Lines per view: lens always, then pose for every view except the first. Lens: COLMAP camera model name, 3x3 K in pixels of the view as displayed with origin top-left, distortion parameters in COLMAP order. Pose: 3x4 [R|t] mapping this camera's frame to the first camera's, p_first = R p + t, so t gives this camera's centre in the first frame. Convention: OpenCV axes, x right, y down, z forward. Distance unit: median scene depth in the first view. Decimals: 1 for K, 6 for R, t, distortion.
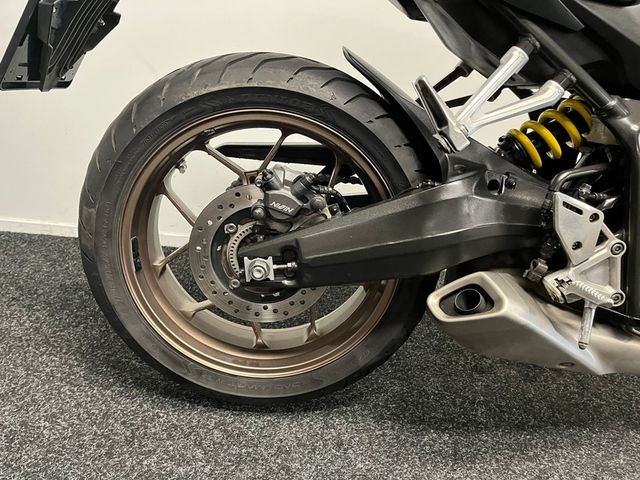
lens RADIAL K [[484.6, 0, 321.9], [0, 484.6, 245.0], [0, 0, 1]] dist [0.075854, -0.106789]
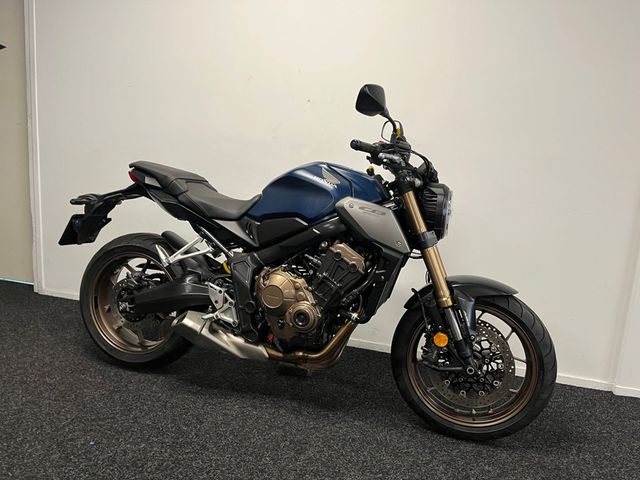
lens RADIAL K [[484.6, 0, 321.4], [0, 484.6, 245.2], [0, 0, 1]] dist [0.075854, -0.106789]
pose [[0.955342, 0.010670, -0.295308, 1.632546], [-0.080219, 0.971184, -0.224423, 0.225343], [0.284404, 0.238090, 0.928670, -1.275339]]
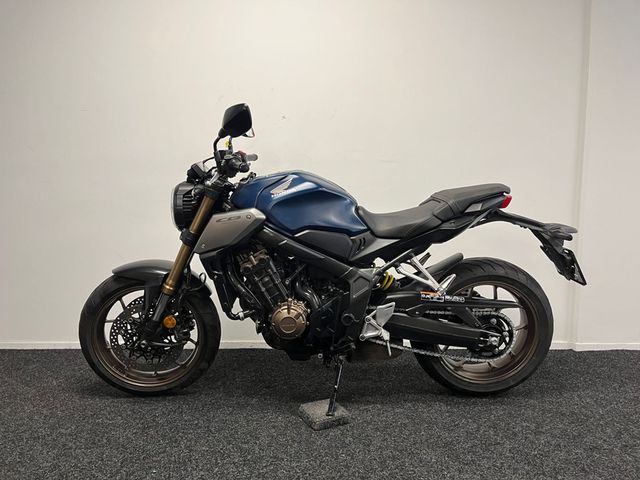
lens RADIAL K [[484.6, 0, 319.4], [0, 484.6, 239.0], [0, 0, 1]] dist [0.075854, -0.106789]
pose [[0.993326, -0.106291, -0.044795, 0.928362], [0.089726, 0.956094, -0.278986, 0.335702], [0.072482, 0.273104, 0.959250, -1.500618]]
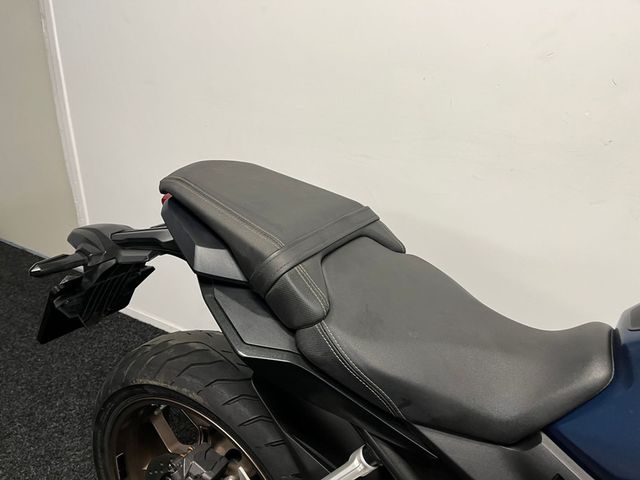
lens RADIAL K [[484.6, 0, 314.6], [0, 484.6, 244.8], [0, 0, 1]] dist [0.075854, -0.106789]
pose [[0.854157, 0.142010, -0.500249, 0.584189], [-0.145175, 0.988861, 0.032835, -0.647431], [0.499339, 0.044577, 0.865259, 0.121876]]
